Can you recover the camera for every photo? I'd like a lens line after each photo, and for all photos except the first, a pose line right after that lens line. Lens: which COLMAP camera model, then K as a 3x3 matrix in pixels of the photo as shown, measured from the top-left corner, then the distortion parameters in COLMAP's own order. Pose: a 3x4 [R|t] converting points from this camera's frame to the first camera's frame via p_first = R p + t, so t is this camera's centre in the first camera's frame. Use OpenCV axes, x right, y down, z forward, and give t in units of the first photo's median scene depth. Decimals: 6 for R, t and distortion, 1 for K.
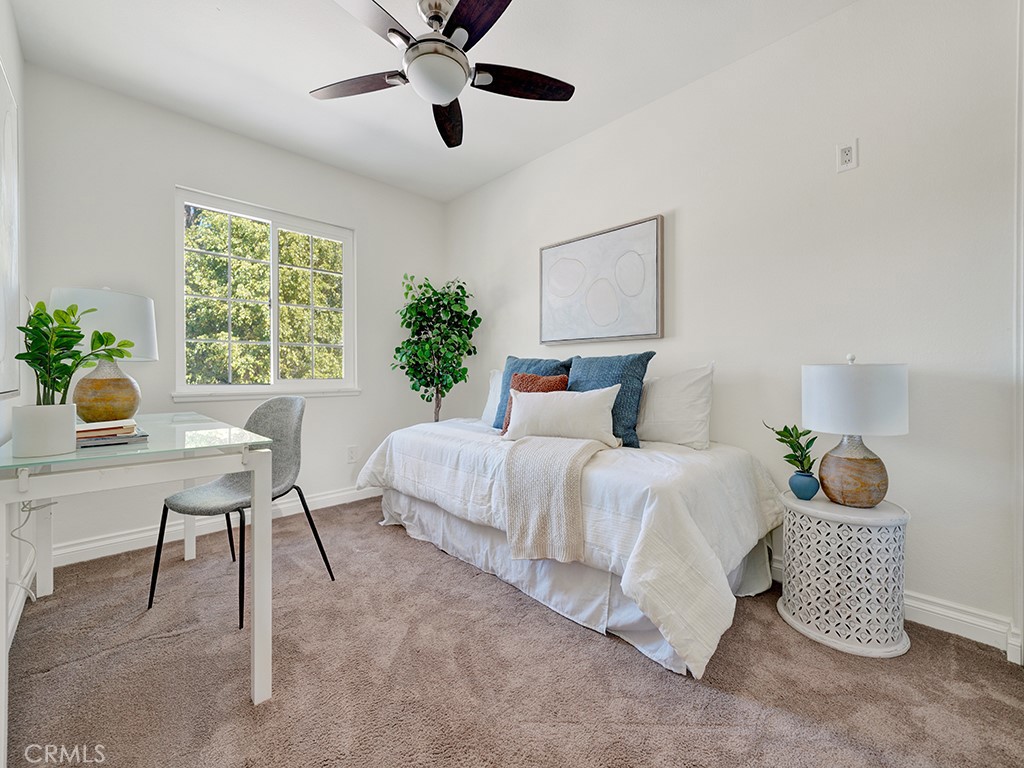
lens RADIAL K [[411.8, 0, 513.4], [0, 411.8, 380.5], [0, 0, 1]] dist [-0.005152, 0.001466]
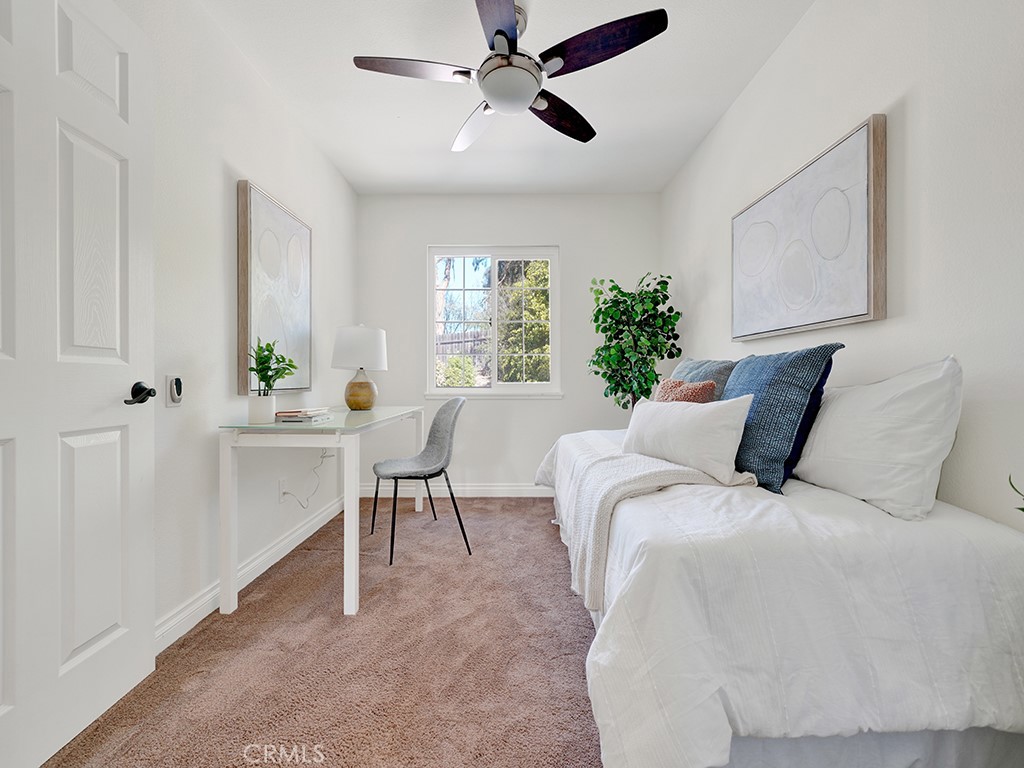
lens RADIAL K [[411.8, 0, 514.1], [0, 411.8, 385.3], [0, 0, 1]] dist [-0.005152, 0.001466]
pose [[0.718334, 0.010616, -0.695617, 0.457538], [-0.011334, 0.999929, 0.003556, -0.004796], [0.695606, 0.005329, 0.718404, 0.234287]]
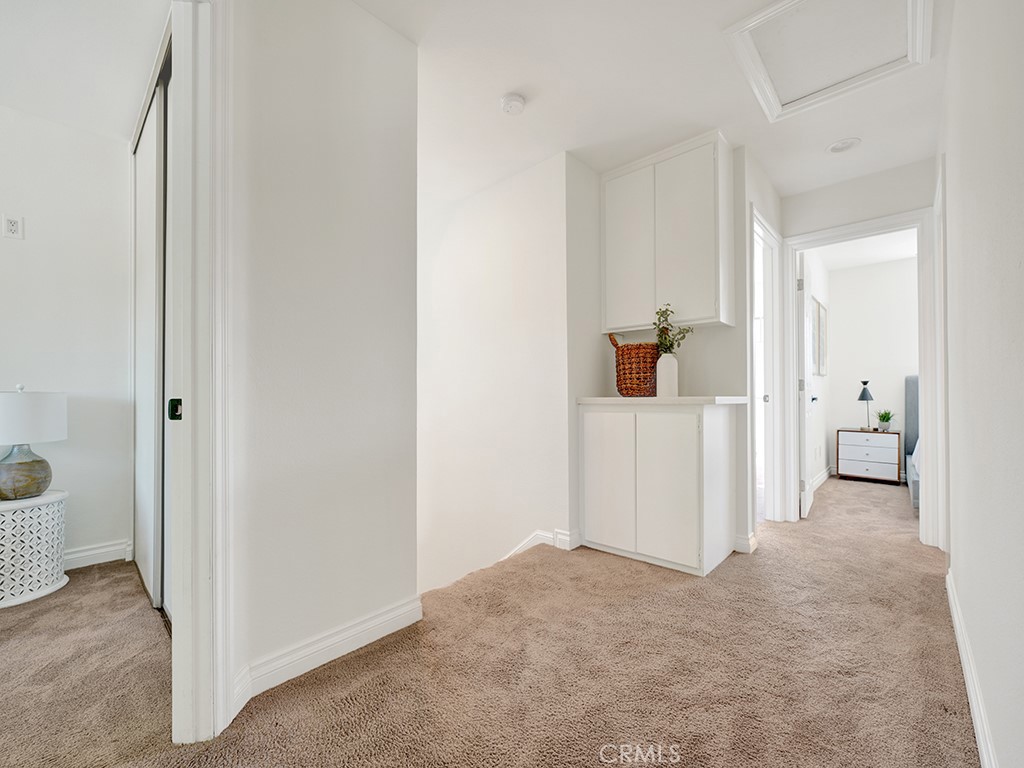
lens RADIAL K [[411.8, 0, 515.9], [0, 411.8, 392.4], [0, 0, 1]] dist [-0.005152, 0.001466]
pose [[-0.053992, 0.005644, 0.998525, -0.443347], [0.008547, 0.999950, -0.005190, -0.013291], [-0.998505, 0.008254, -0.054038, -0.397504]]
